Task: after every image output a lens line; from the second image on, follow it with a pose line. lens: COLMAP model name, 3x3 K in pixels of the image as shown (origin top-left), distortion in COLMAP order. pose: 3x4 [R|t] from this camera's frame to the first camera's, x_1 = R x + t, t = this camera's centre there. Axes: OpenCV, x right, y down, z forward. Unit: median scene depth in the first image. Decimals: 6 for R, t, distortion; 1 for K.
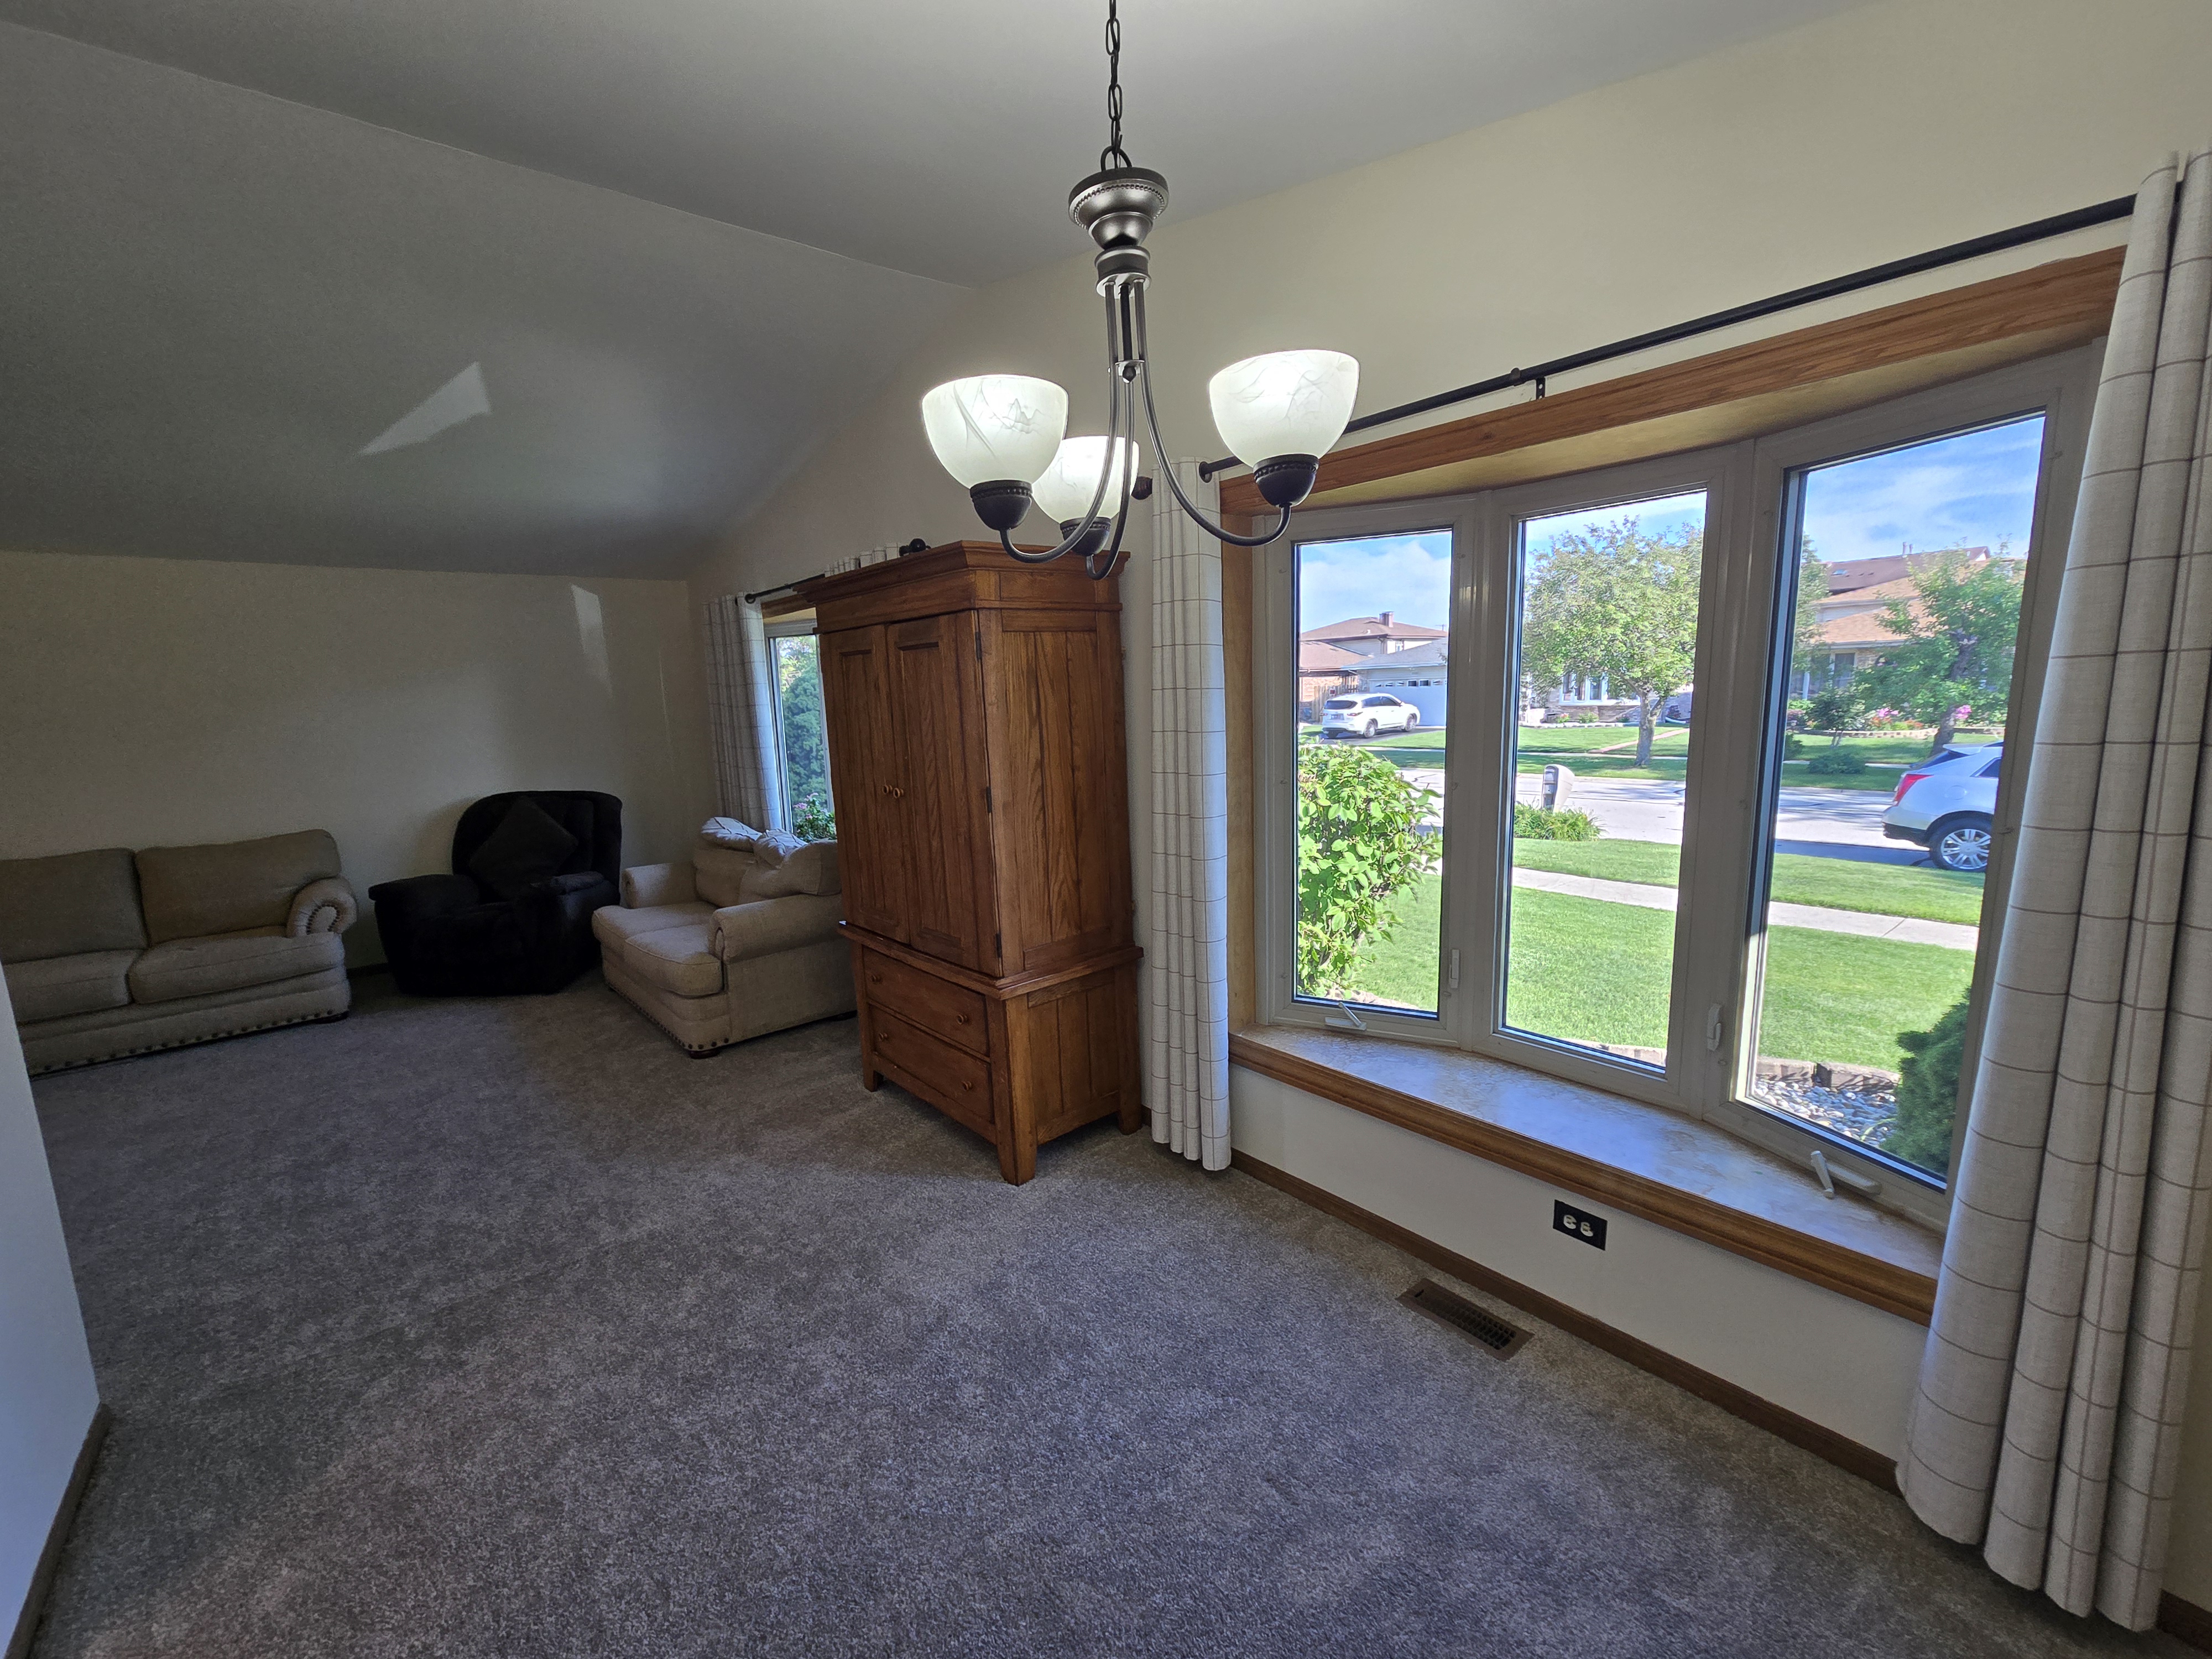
lens RADIAL K [[912.0, 0, 1078.5], [0, 912.0, 843.1], [0, 0, 1]] dist [-0.000772, -0.000017]
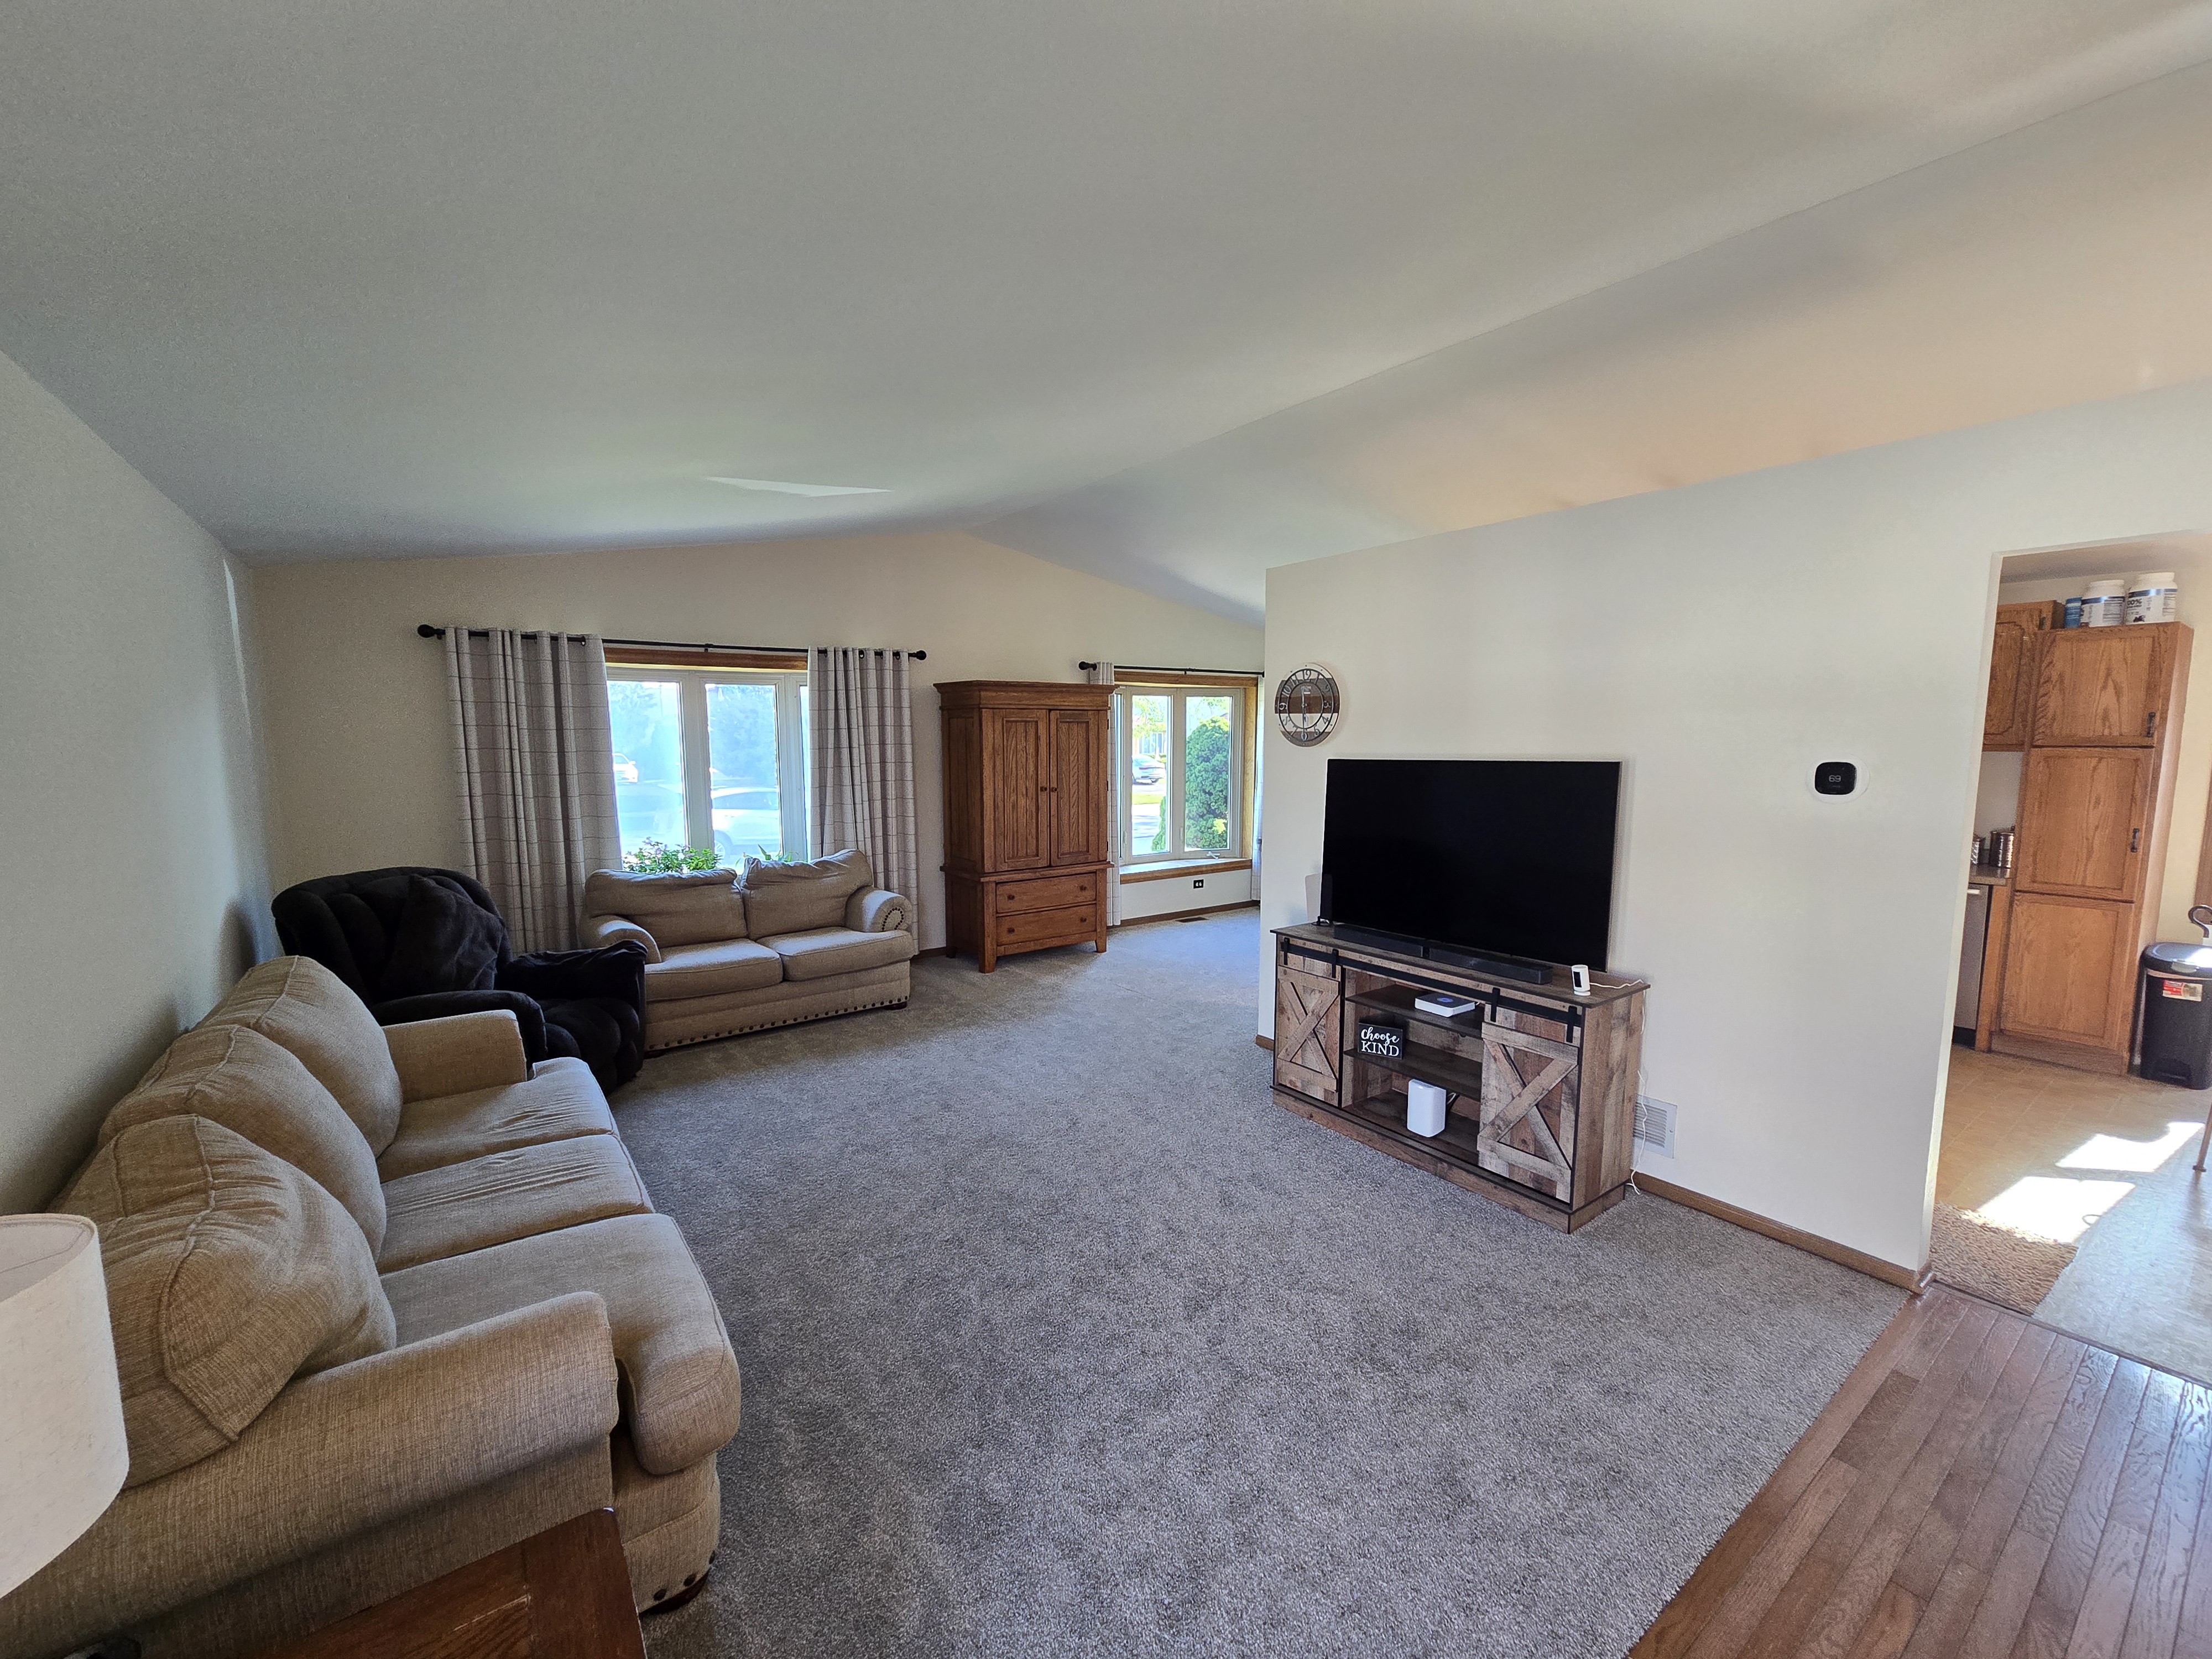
lens RADIAL K [[911.5, 0, 1092.7], [0, 911.5, 839.6], [0, 0, 1]] dist [-0.000336, 0.000435]
pose [[0.074735, -0.083887, 0.993669, -2.916657], [0.162090, 0.984226, 0.070899, -0.098620], [-0.983942, 0.155765, 0.087153, 0.950606]]
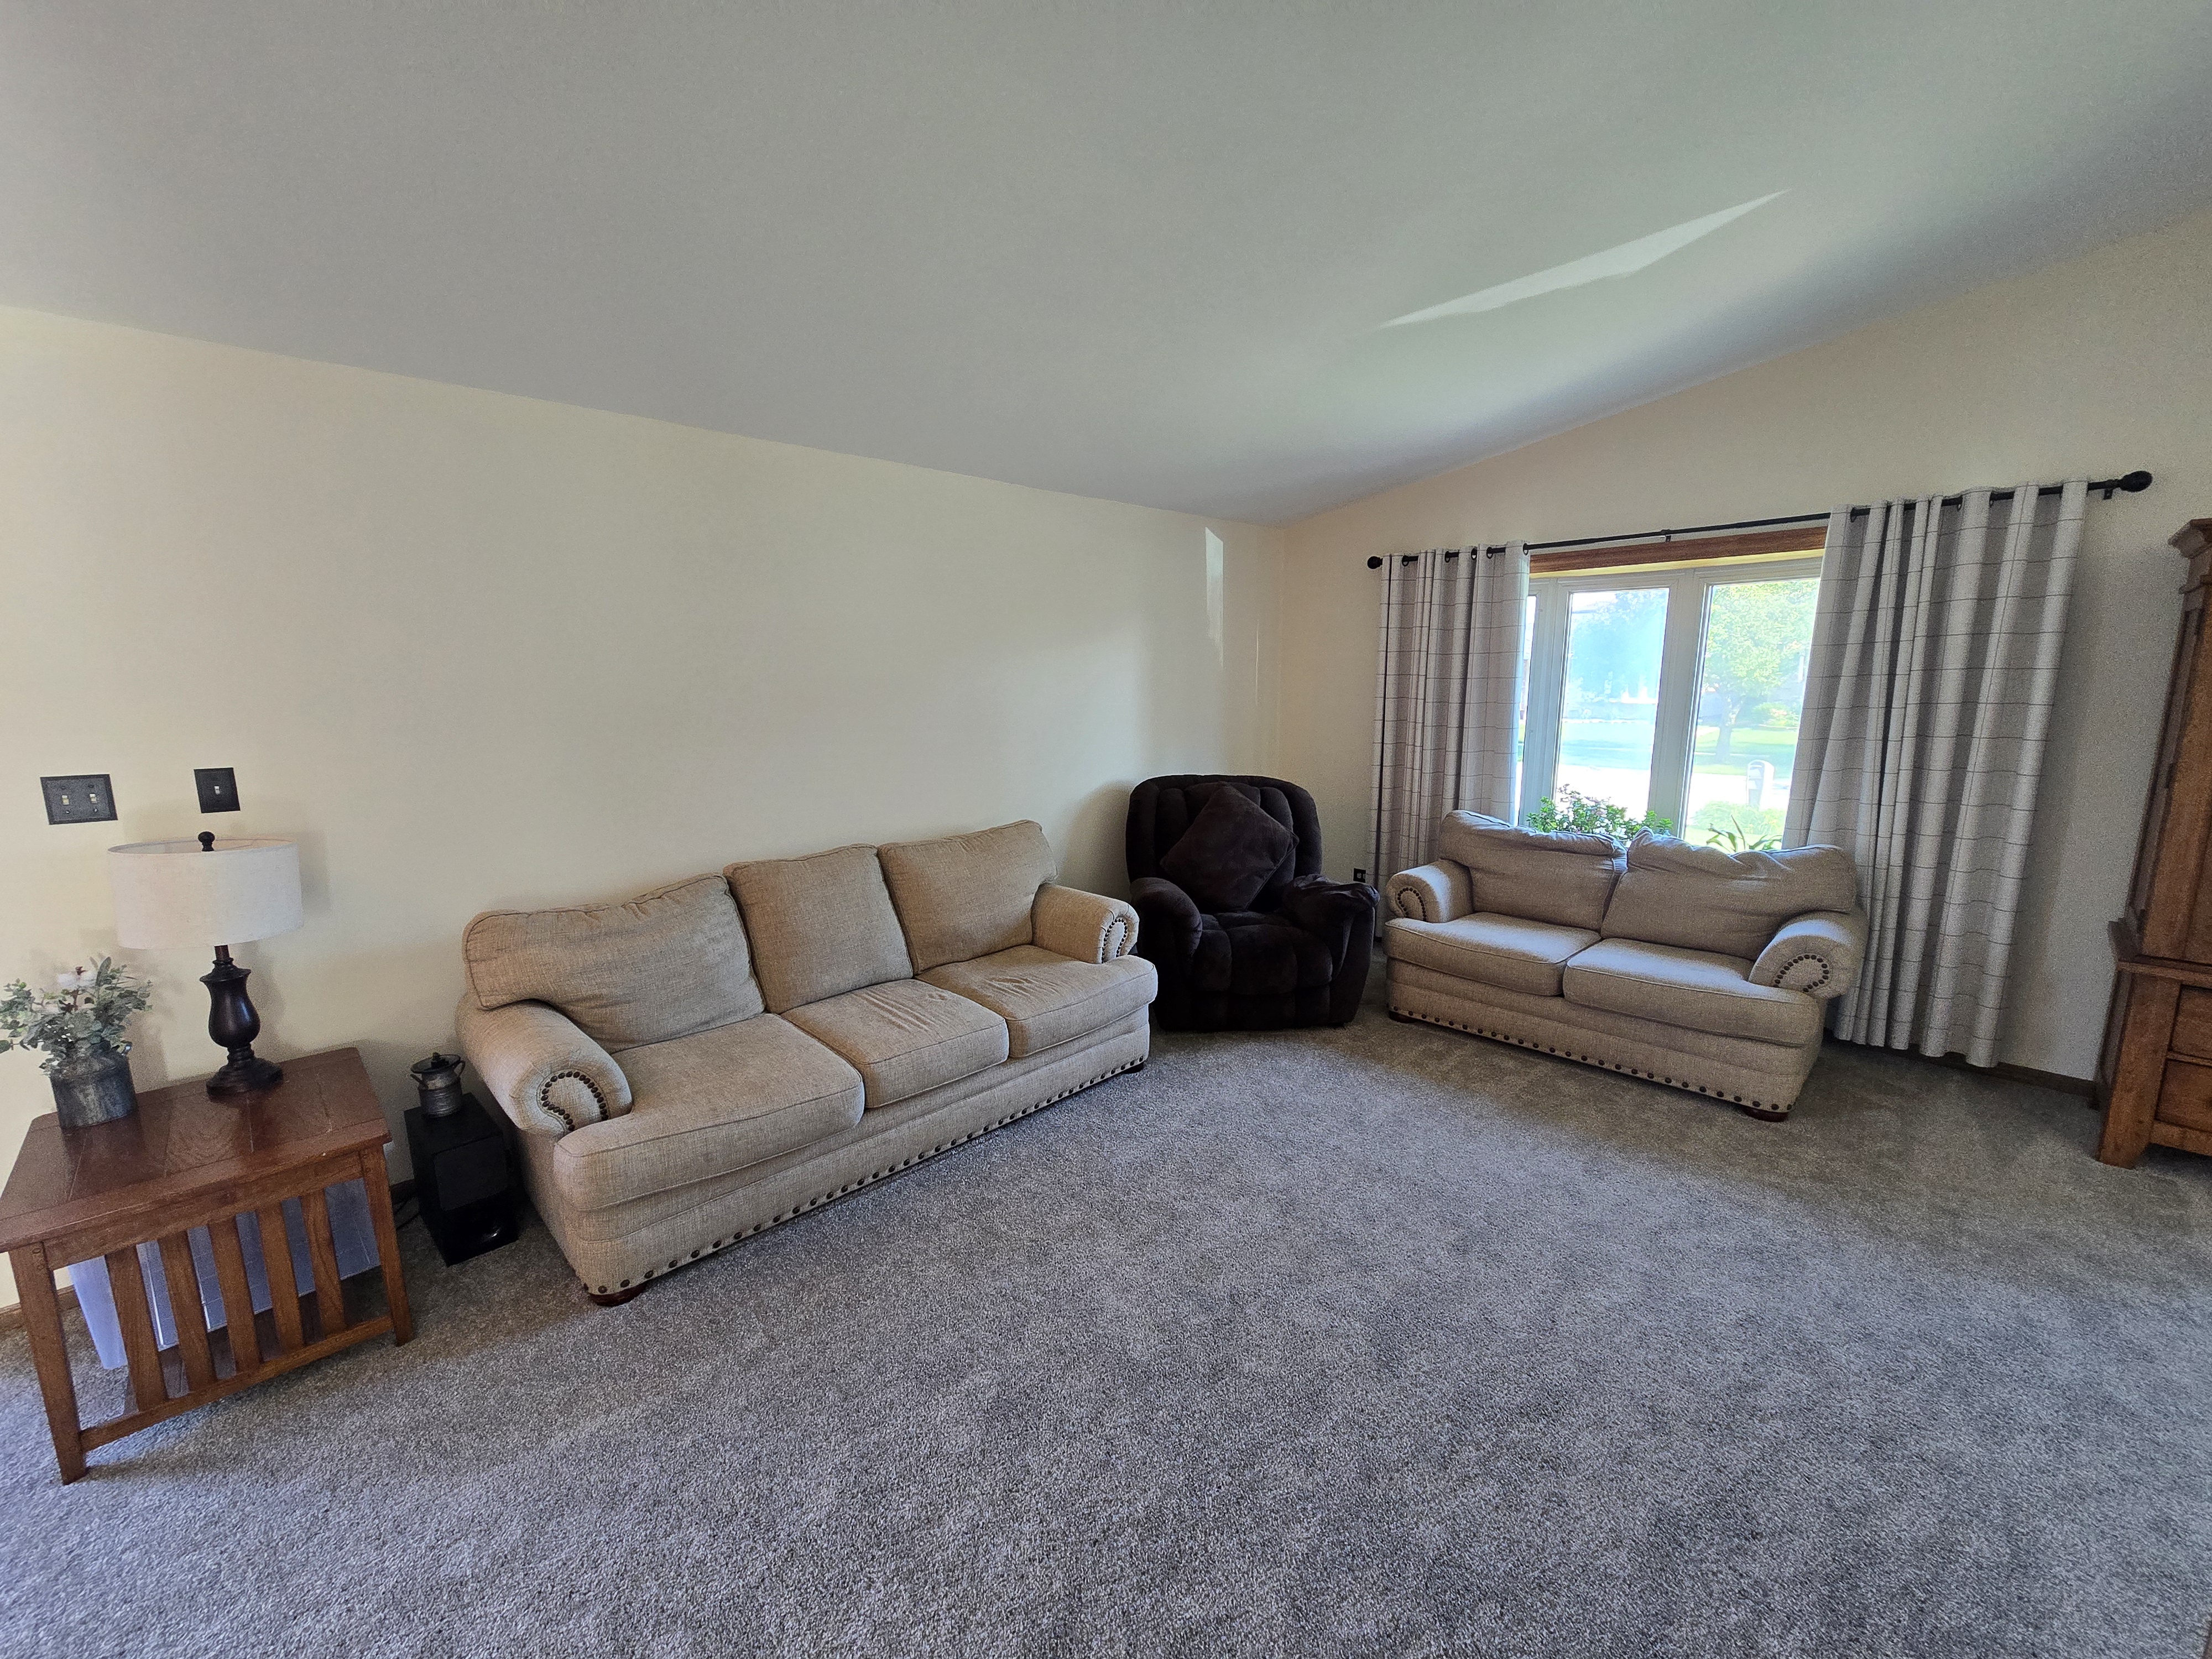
lens RADIAL K [[911.5, 0, 1092.7], [0, 911.5, 839.6], [0, 0, 1]] dist [-0.000336, 0.000435]
pose [[0.996968, 0.011111, 0.077012, -1.897183], [-0.012144, 0.999842, 0.012952, -0.024301], [-0.076856, -0.013848, 0.996946, 0.460293]]
